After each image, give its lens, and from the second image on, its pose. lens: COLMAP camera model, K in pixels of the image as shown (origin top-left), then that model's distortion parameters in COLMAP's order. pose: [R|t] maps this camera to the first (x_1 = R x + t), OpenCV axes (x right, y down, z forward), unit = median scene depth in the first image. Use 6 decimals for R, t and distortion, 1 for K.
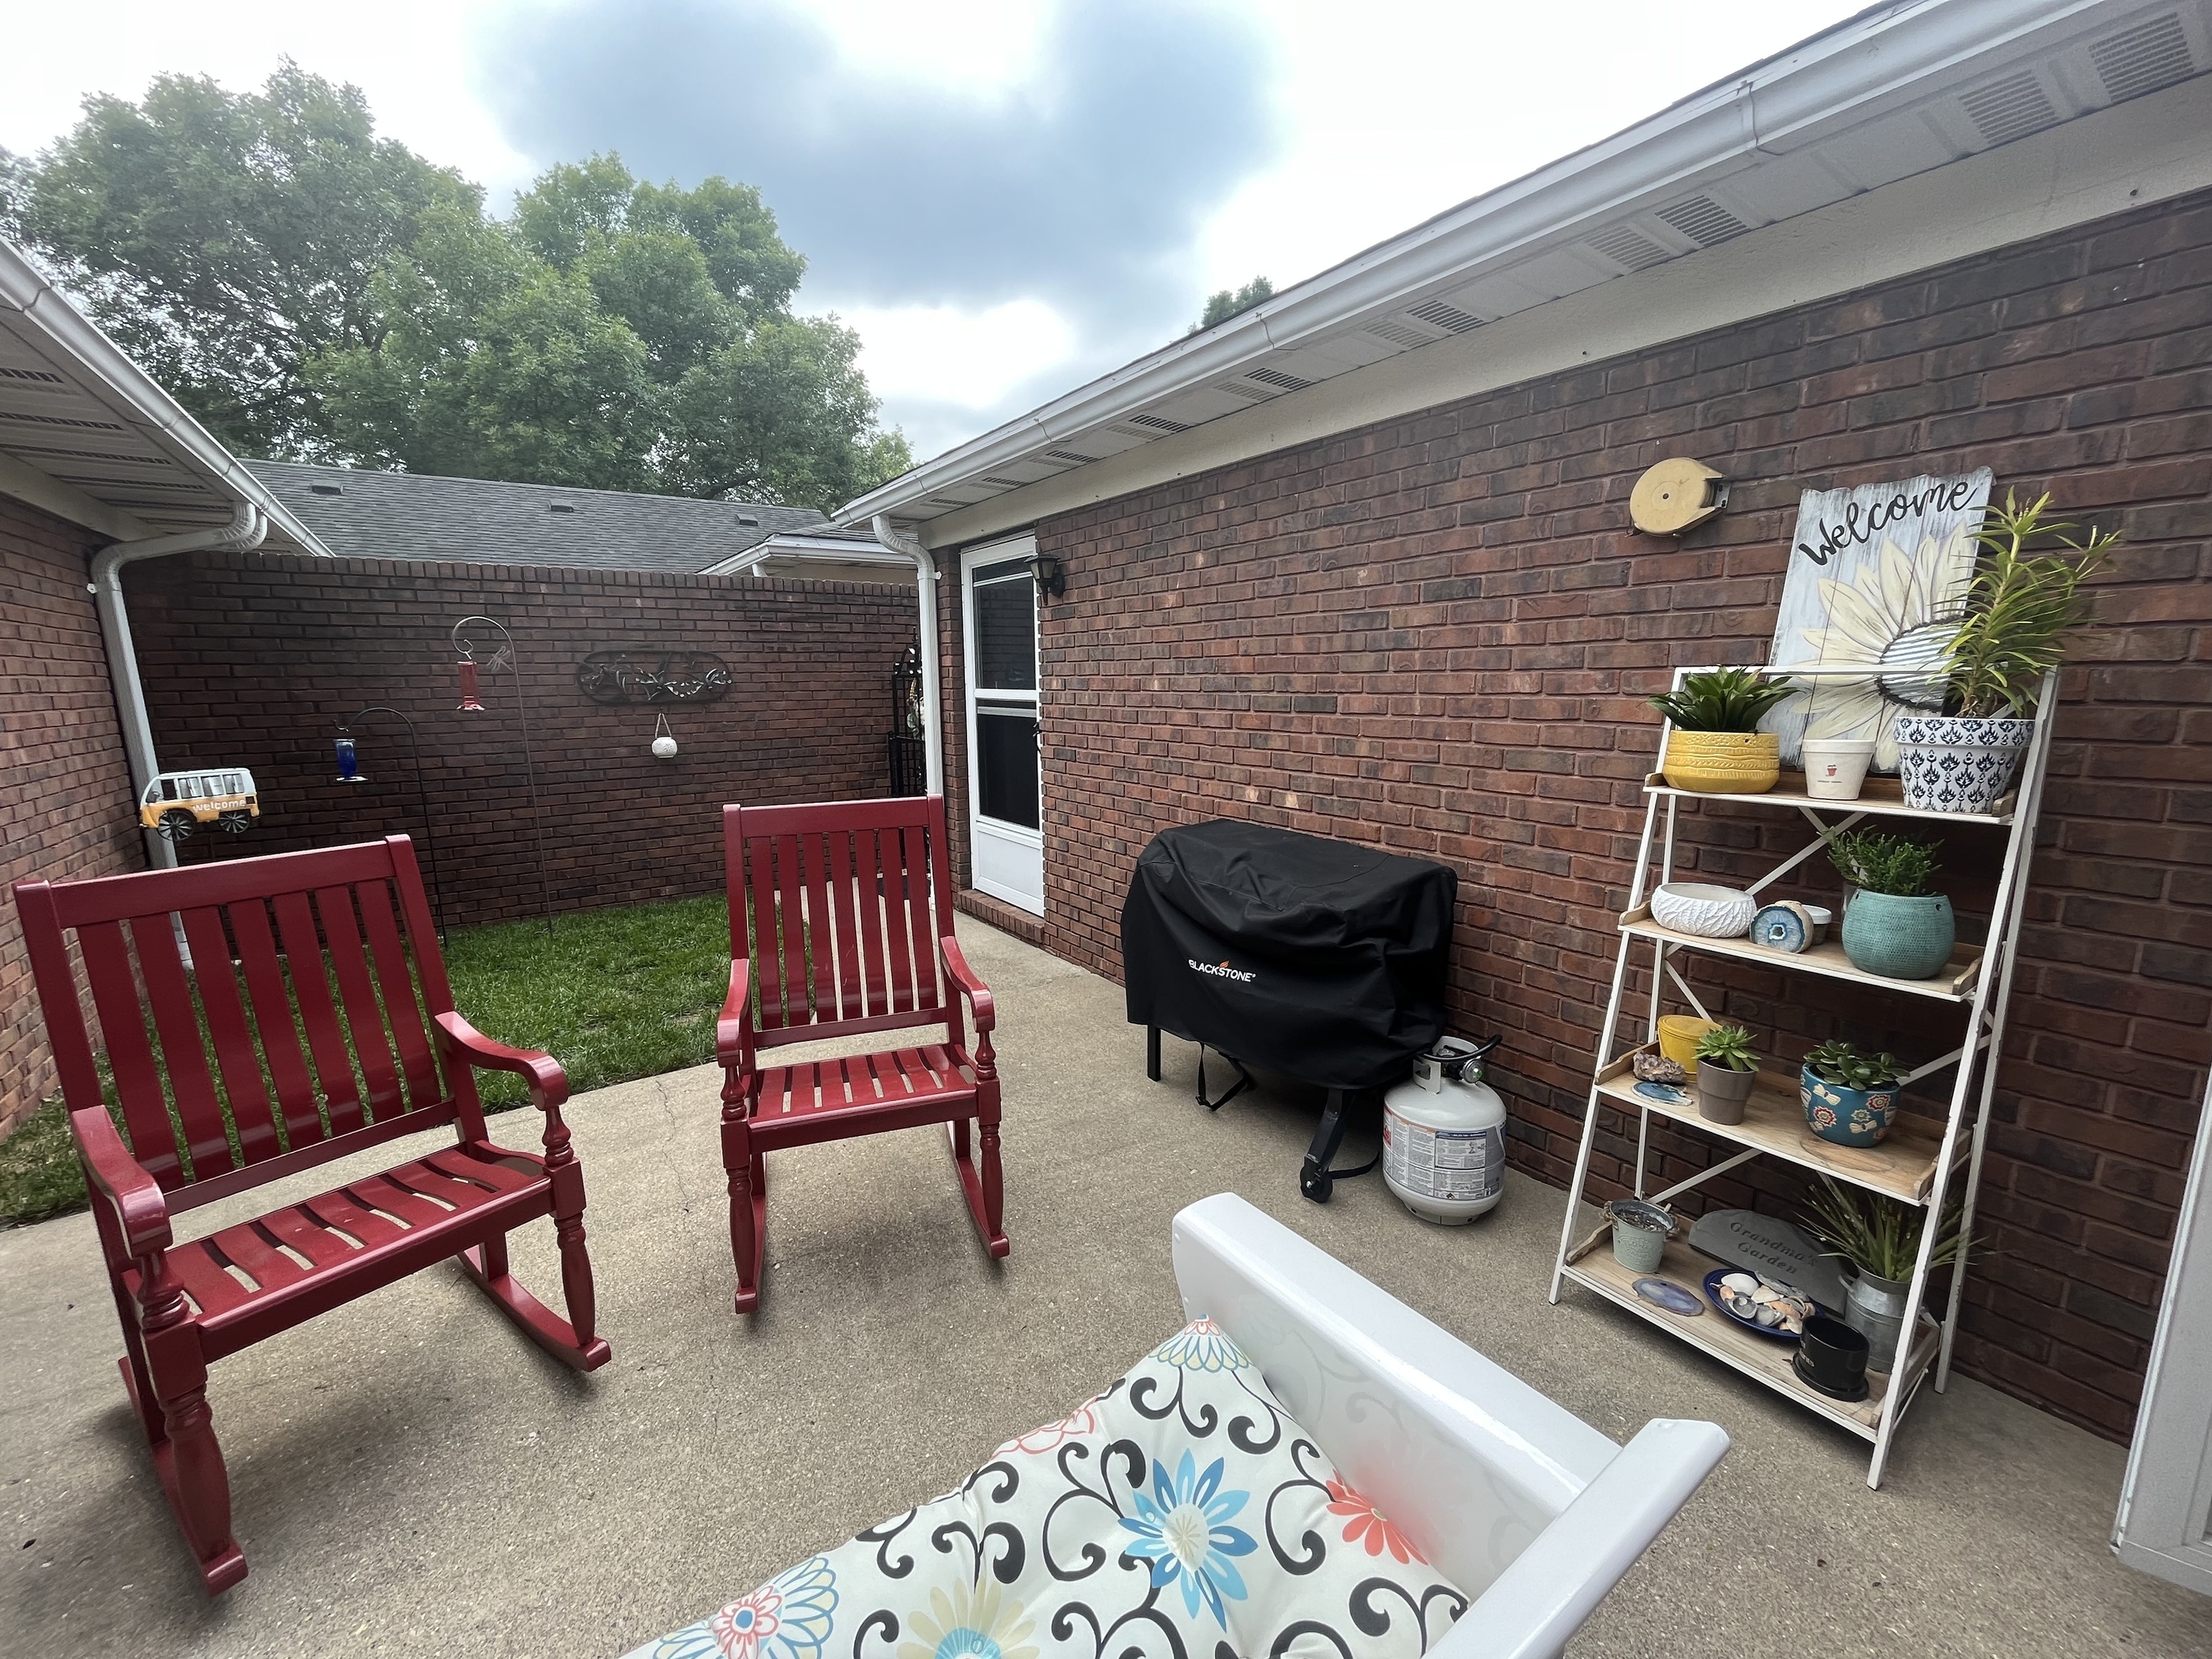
lens RADIAL K [[897.9, 0, 1106.0], [0, 897.9, 829.5], [0, 0, 1]] dist [-0.002801, -0.000788]
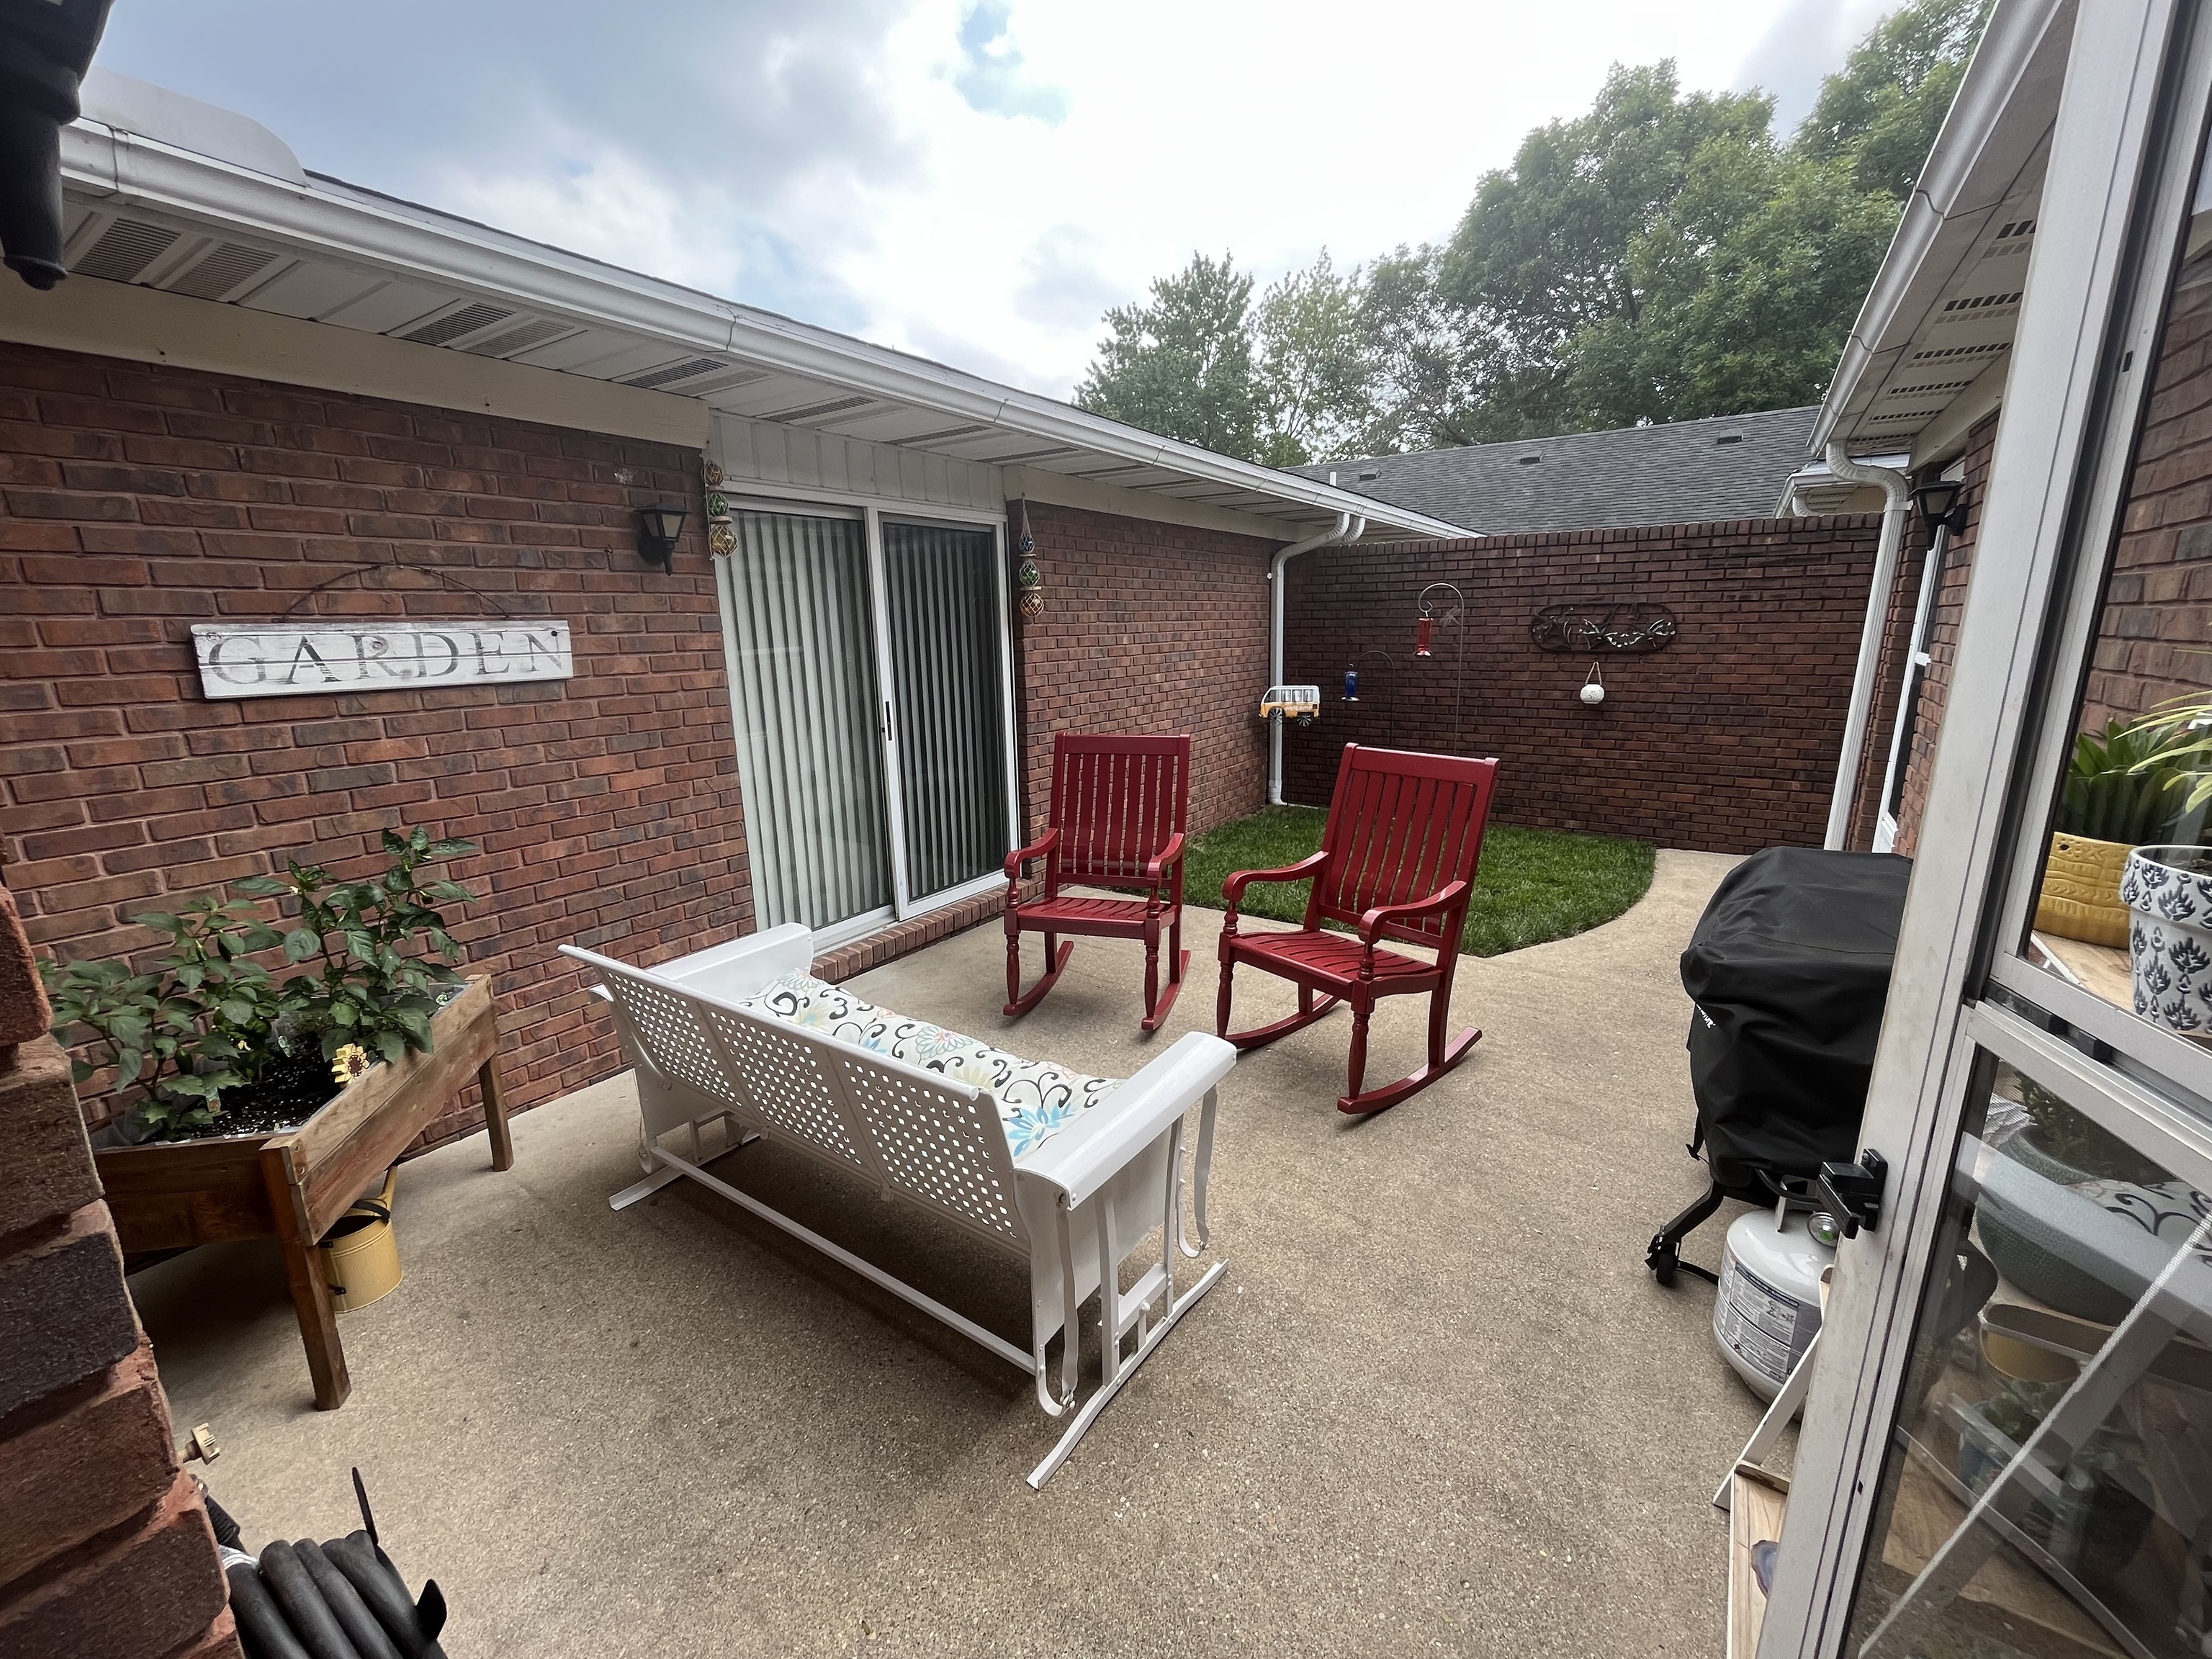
lens RADIAL K [[897.9, 0, 1106.0], [0, 897.9, 829.5], [0, 0, 1]] dist [-0.002801, -0.000788]
pose [[0.357637, 0.217782, -0.908112, 0.312872], [-0.145254, 0.973565, 0.176274, -0.037278], [0.922495, 0.068864, 0.379816, 0.058937]]
